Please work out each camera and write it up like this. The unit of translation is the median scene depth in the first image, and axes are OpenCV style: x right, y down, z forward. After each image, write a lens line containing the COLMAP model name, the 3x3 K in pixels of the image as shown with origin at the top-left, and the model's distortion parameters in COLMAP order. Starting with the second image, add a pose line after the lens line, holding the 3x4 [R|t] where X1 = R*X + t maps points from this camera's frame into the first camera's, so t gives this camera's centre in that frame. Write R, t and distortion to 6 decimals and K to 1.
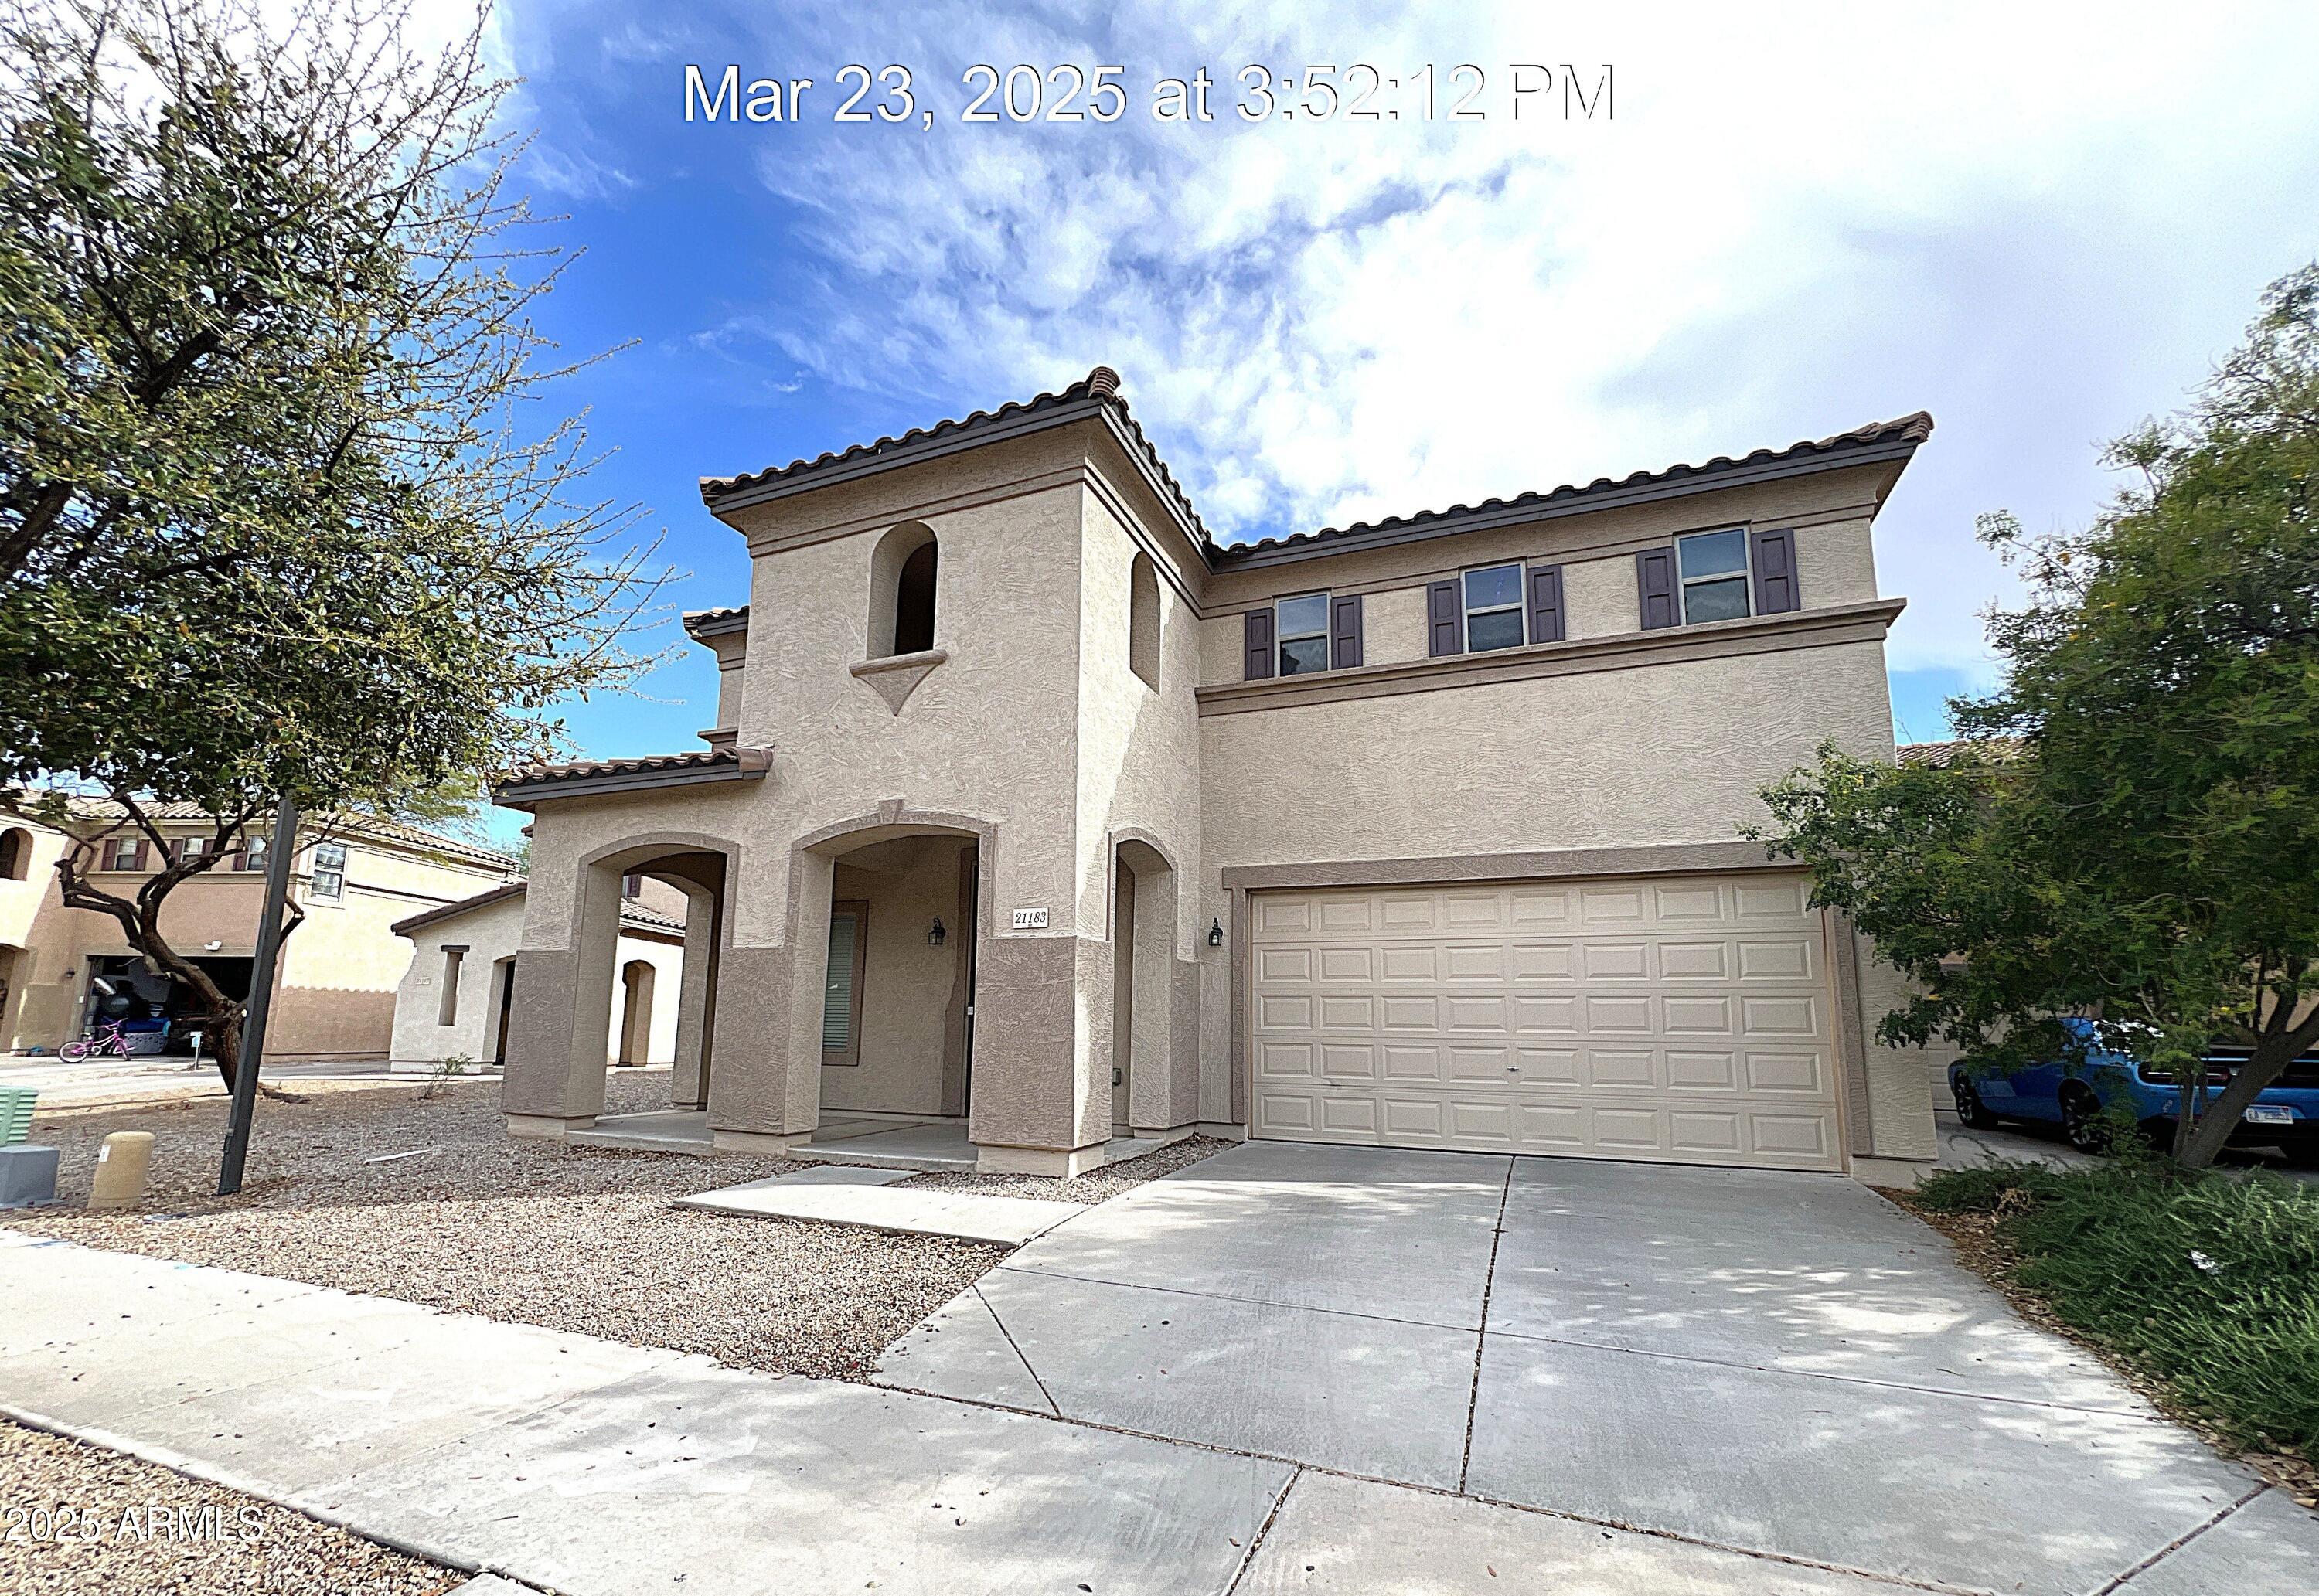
lens RADIAL K [[953.4, 0, 1153.1], [0, 953.4, 885.9], [0, 0, 1]] dist [-0.003720, -0.000195]
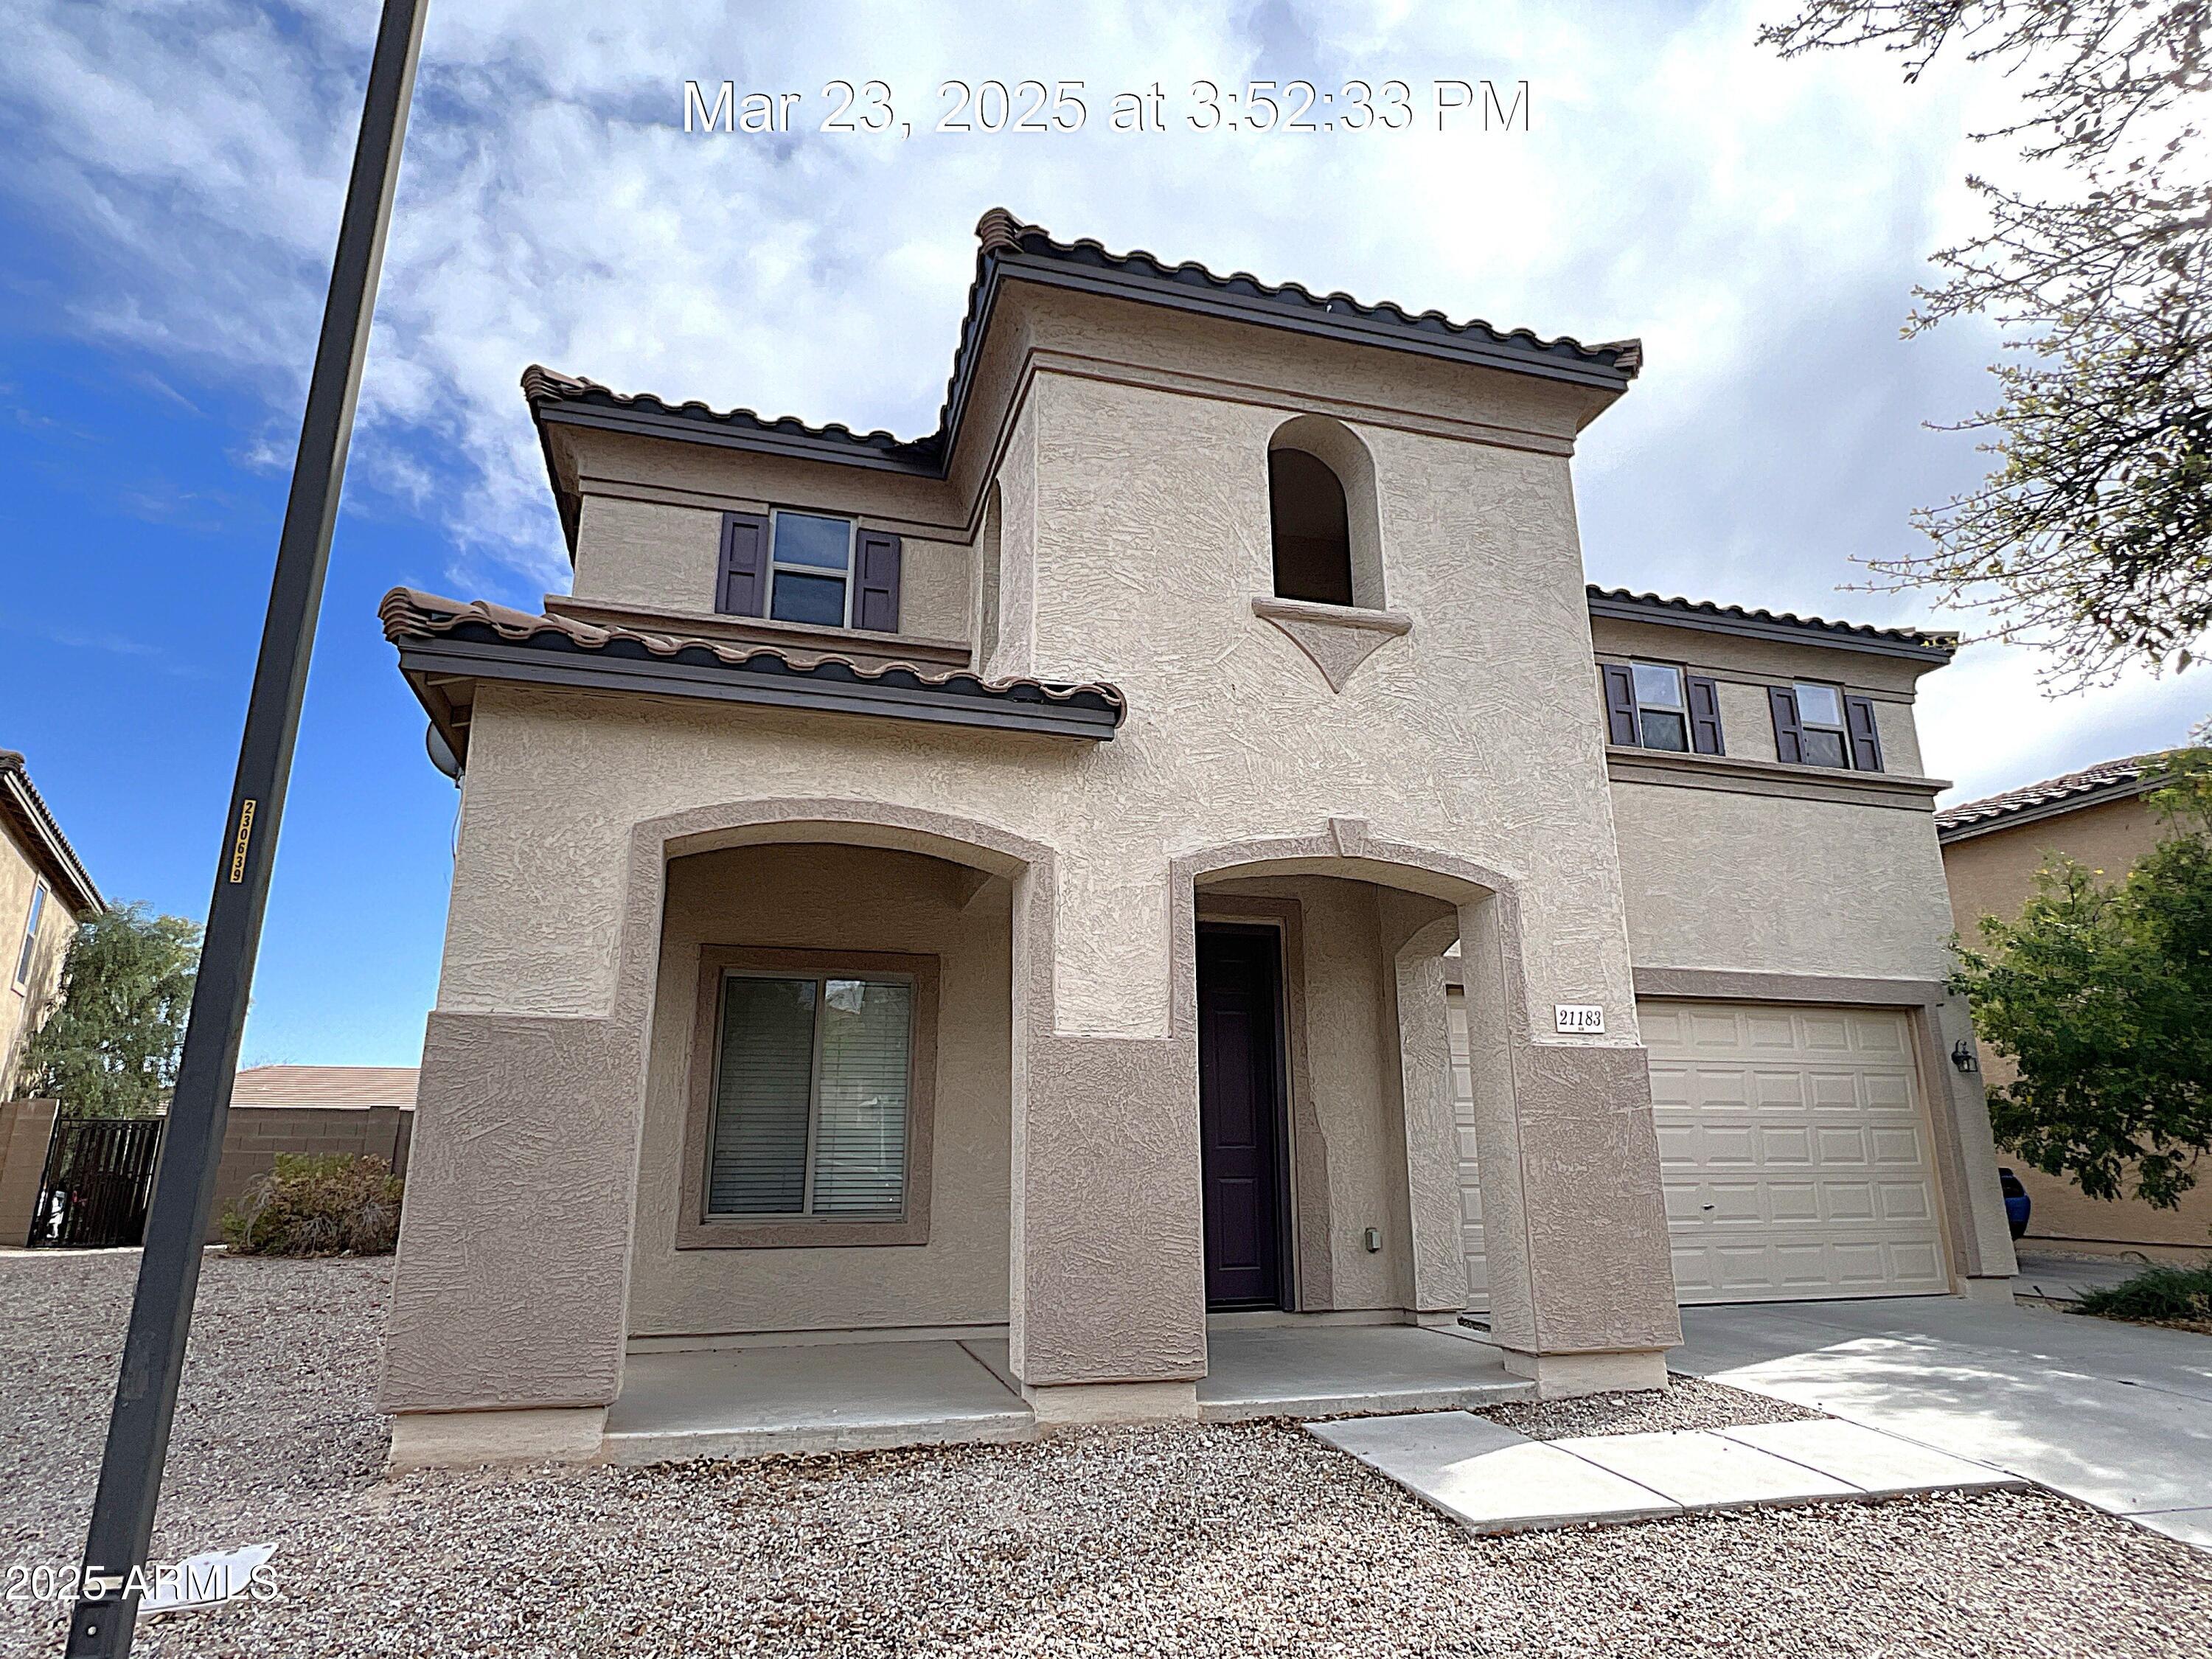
lens RADIAL K [[1208.5, 0, 1102.6], [0, 1208.5, 830.5], [0, 0, 1]] dist [-0.001460, -0.000156]
pose [[0.791386, 0.146112, 0.593598, -0.876062], [-0.081850, 0.987599, -0.133970, 0.040498], [-0.605812, 0.057436, 0.793532, 0.436916]]
